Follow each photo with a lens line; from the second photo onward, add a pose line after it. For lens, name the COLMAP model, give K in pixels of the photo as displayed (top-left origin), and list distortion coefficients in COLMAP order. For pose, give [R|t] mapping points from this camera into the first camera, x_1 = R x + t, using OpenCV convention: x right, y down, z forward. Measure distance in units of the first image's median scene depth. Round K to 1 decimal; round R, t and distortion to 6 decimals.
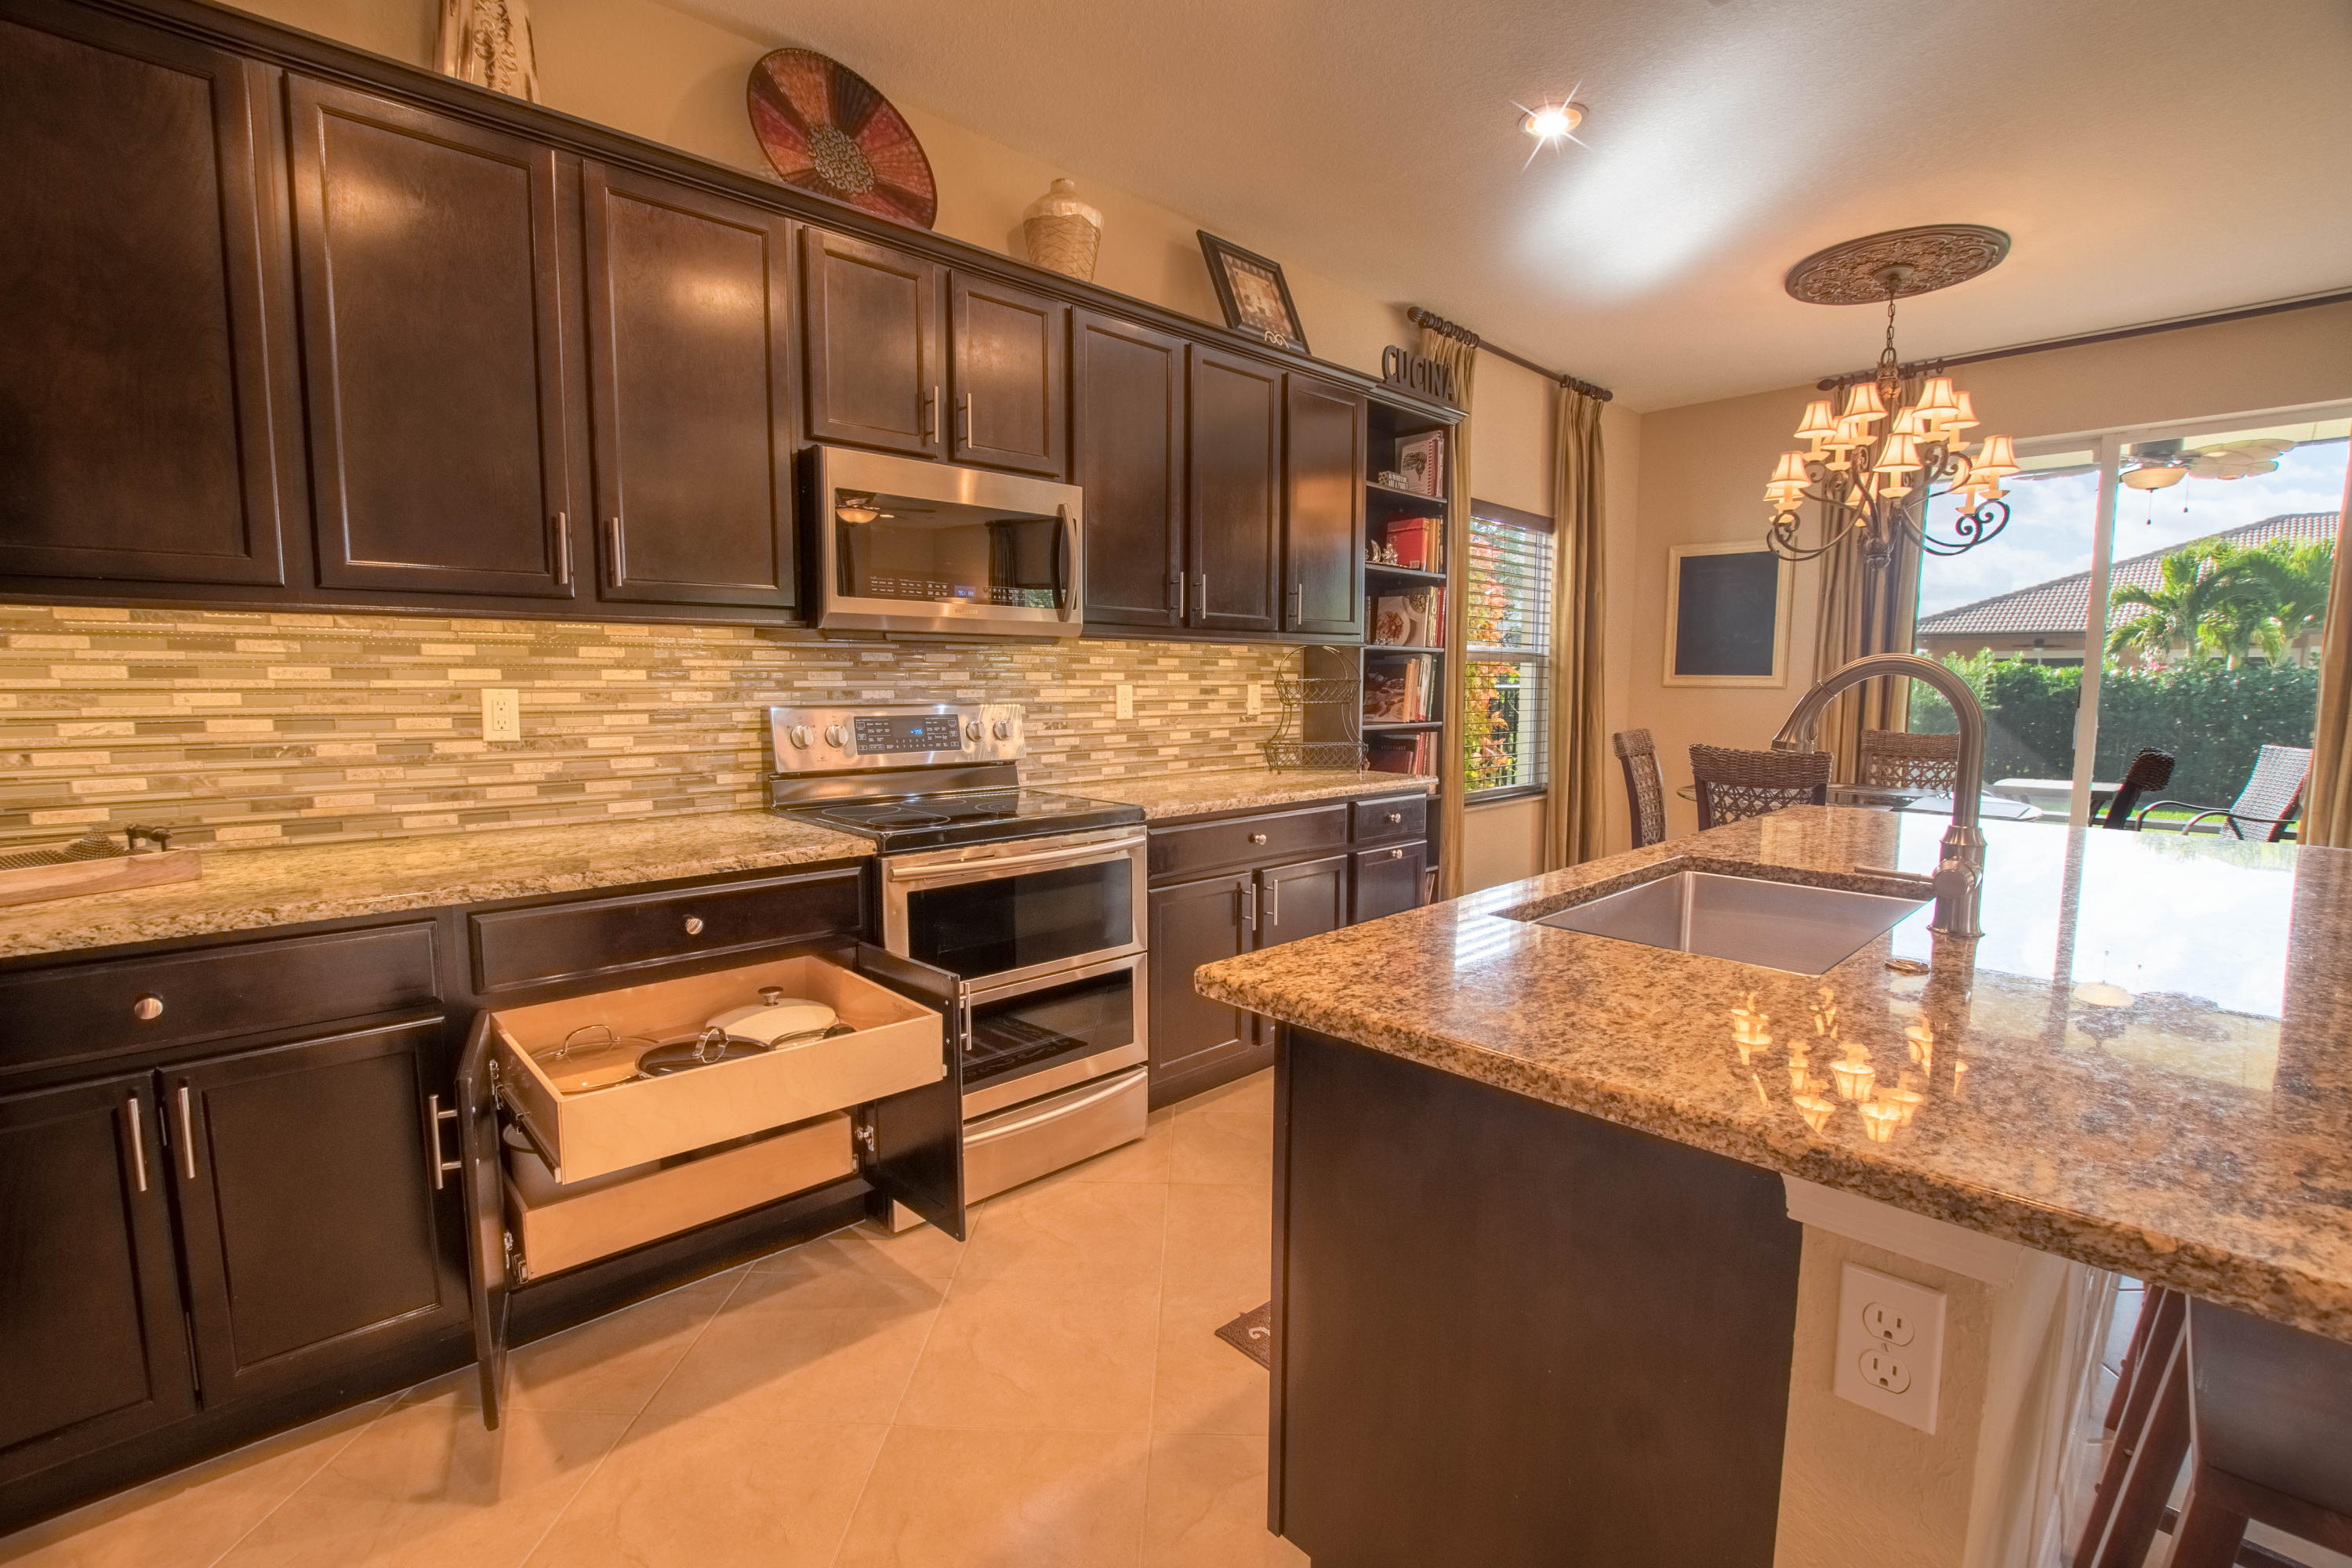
lens RADIAL K [[1047.7, 0, 1192.1], [0, 1047.7, 796.1], [0, 0, 1]] dist [-0.037860, 0.008670]
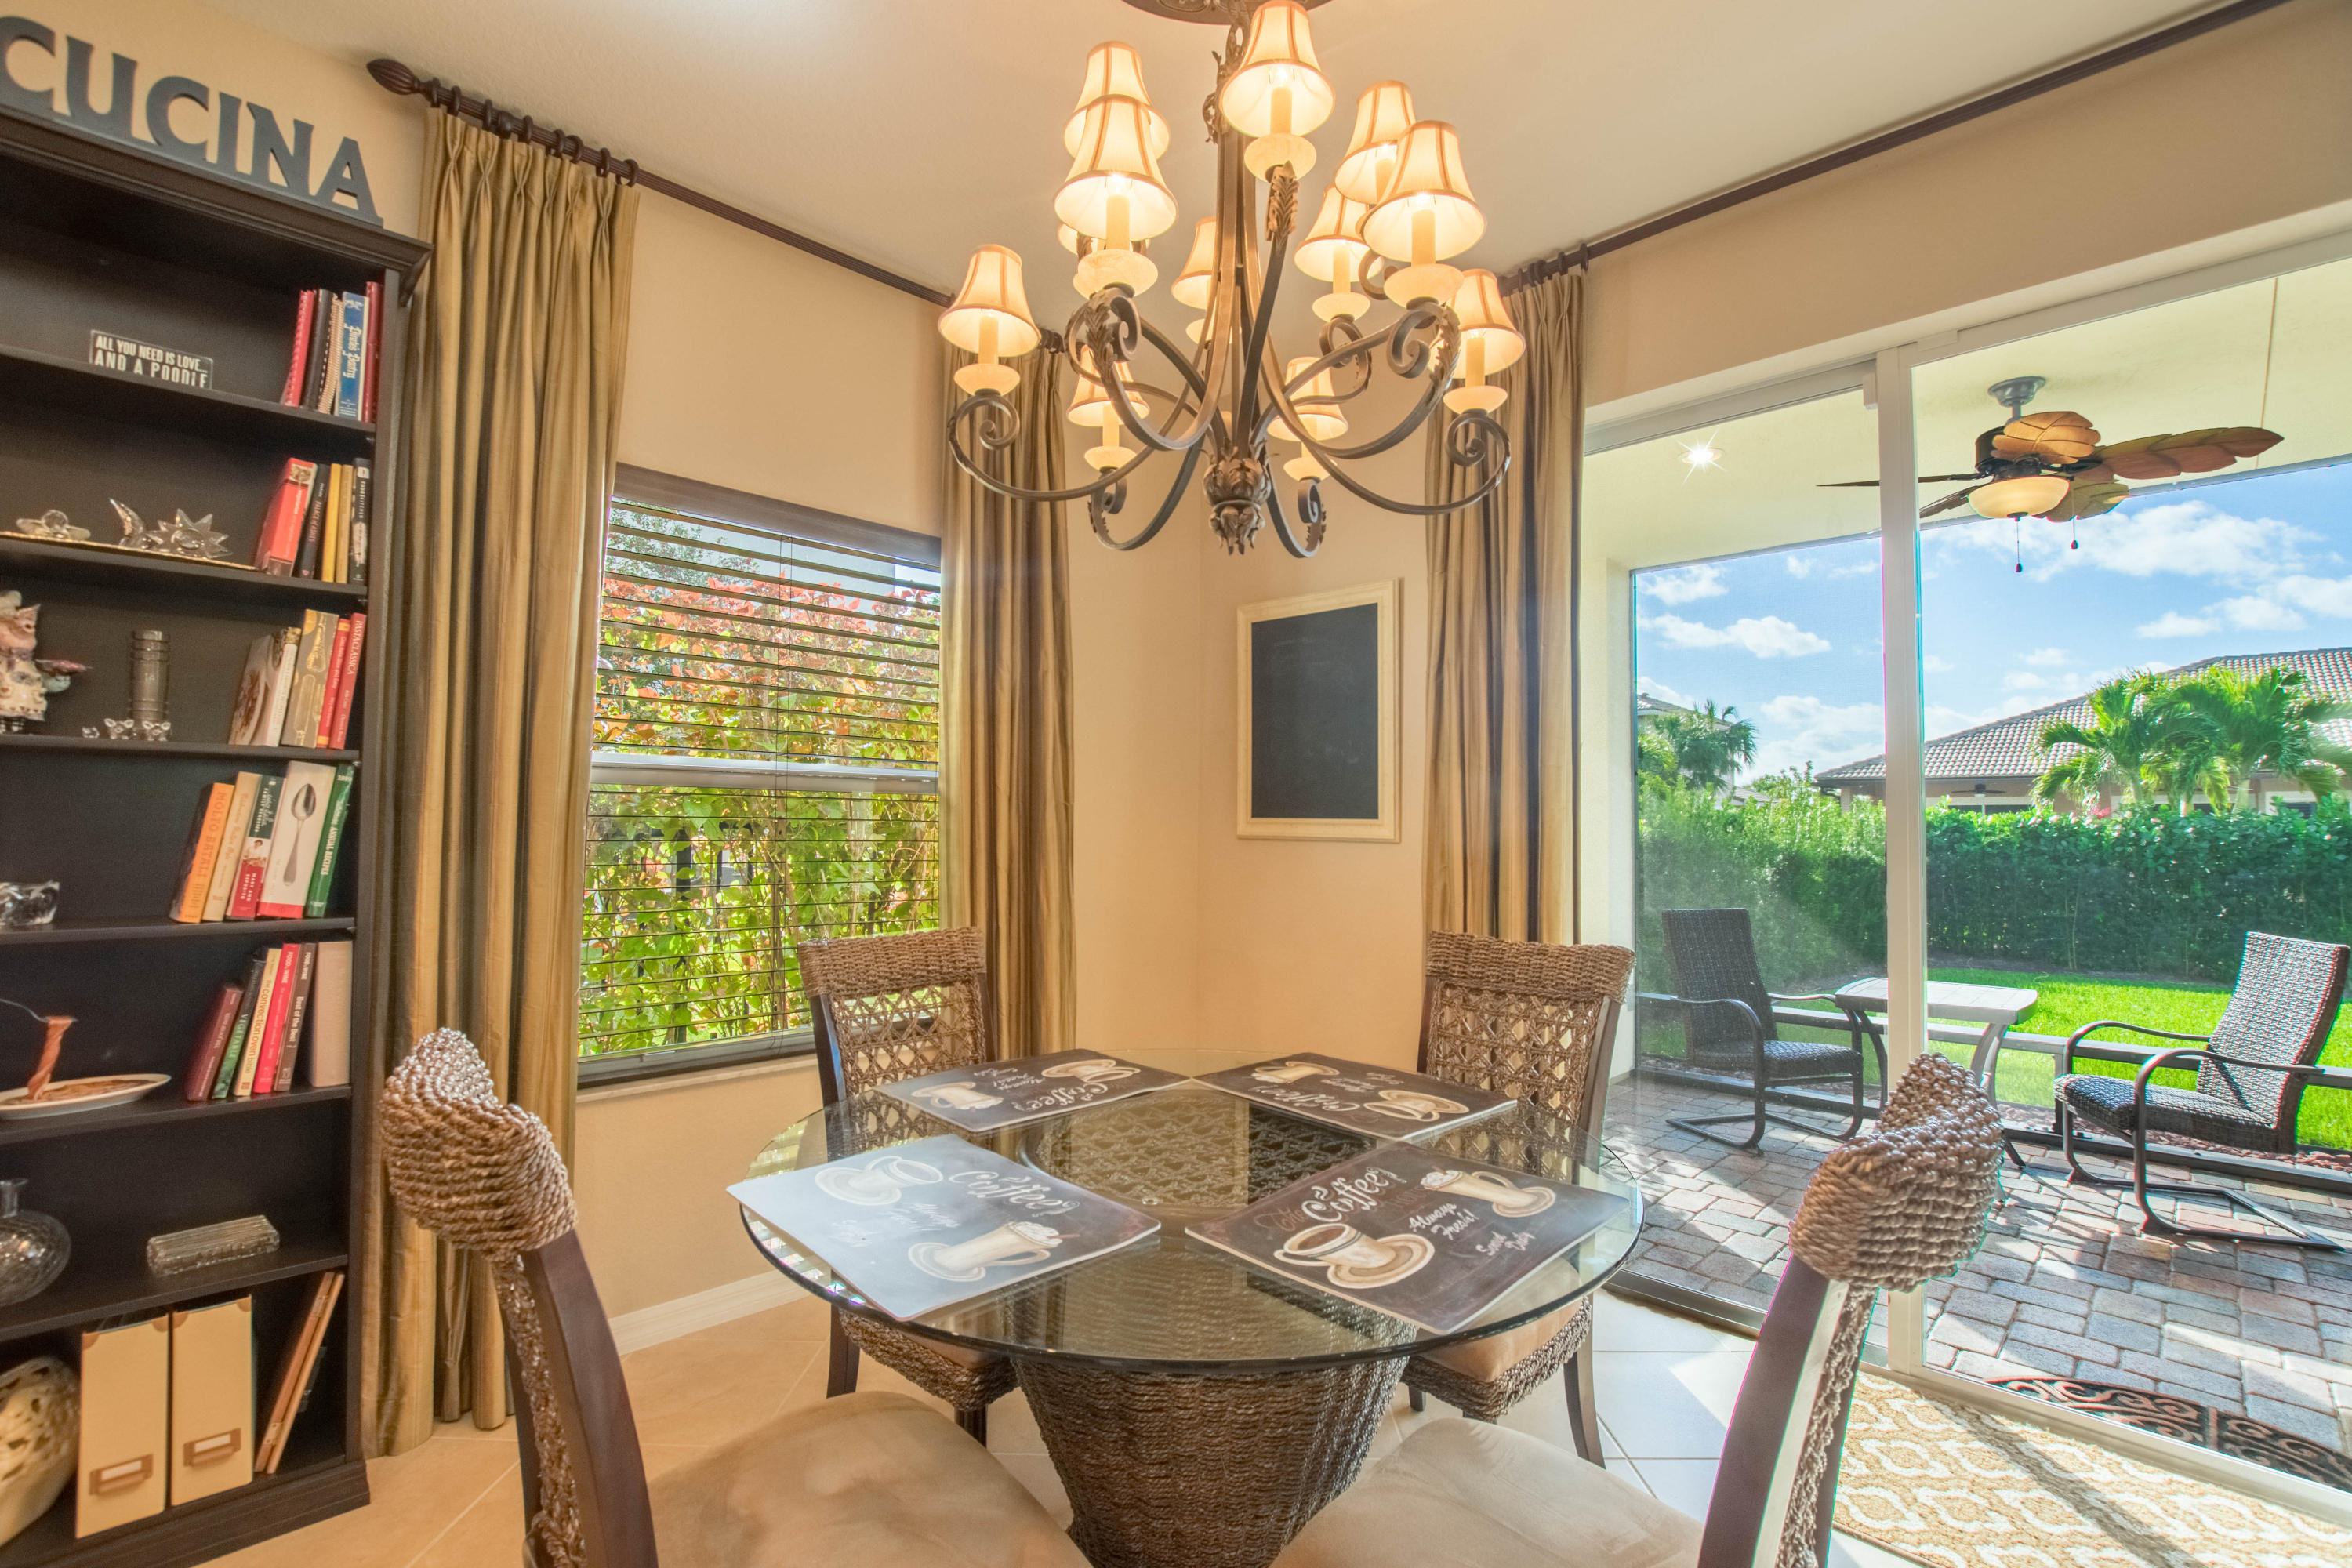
lens RADIAL K [[1047.7, 0, 1180.7], [0, 1047.7, 774.4], [0, 0, 1]] dist [-0.037860, 0.008670]
pose [[0.999856, 0.006950, 0.015504, 0.671470], [-0.004384, 0.987145, -0.159769, -0.073909], [-0.016415, 0.159678, 0.987033, 0.661601]]
